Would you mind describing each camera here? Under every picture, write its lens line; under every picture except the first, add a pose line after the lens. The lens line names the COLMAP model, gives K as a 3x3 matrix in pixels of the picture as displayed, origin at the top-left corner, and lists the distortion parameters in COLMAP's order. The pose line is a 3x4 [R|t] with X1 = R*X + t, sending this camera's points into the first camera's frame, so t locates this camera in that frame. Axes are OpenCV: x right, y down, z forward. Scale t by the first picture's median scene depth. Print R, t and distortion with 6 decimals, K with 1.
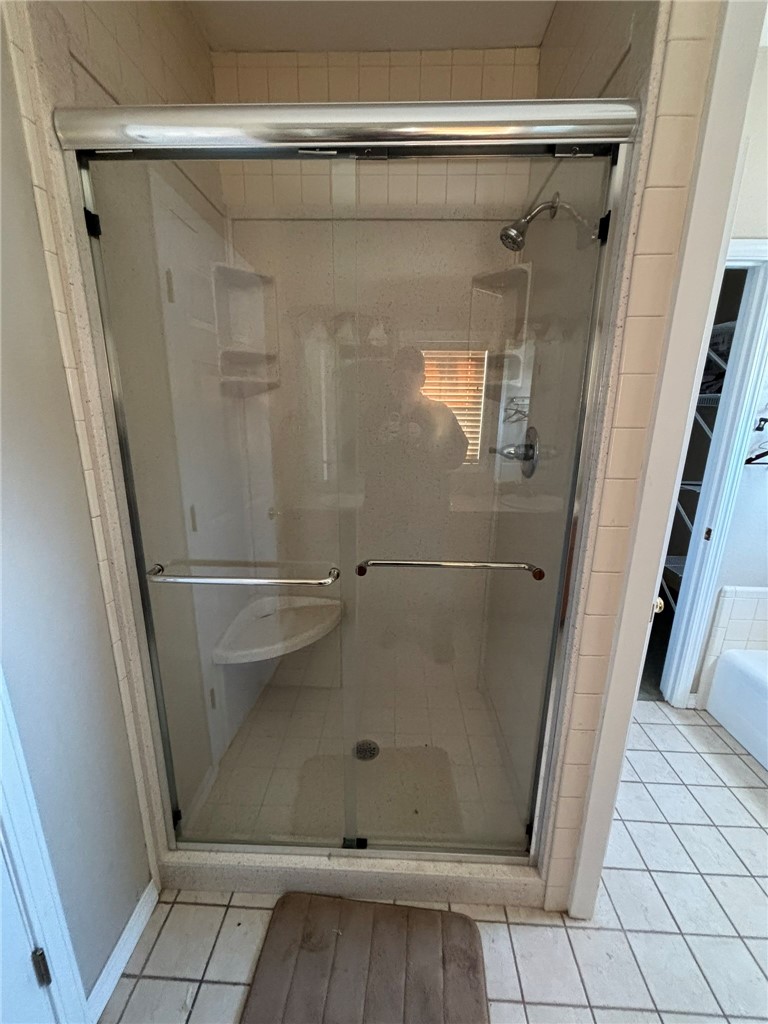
lens RADIAL K [[407.5, 0, 388.7], [0, 407.5, 513.3], [0, 0, 1]] dist [0.003125, -0.000160]
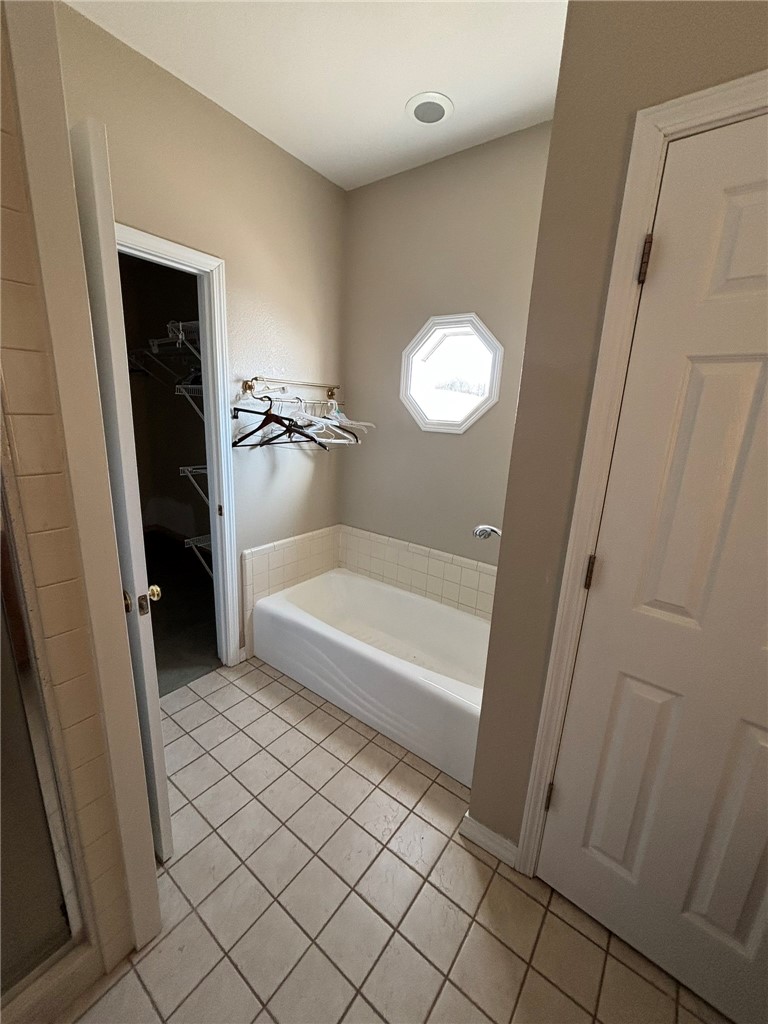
lens RADIAL K [[407.5, 0, 387.4], [0, 407.5, 512.9], [0, 0, 1]] dist [0.003125, -0.000160]
pose [[0.572635, -0.188533, 0.797837, 0.154735], [0.169639, 0.979384, 0.109678, 0.013368], [-0.802067, 0.072539, 0.592812, -0.046398]]
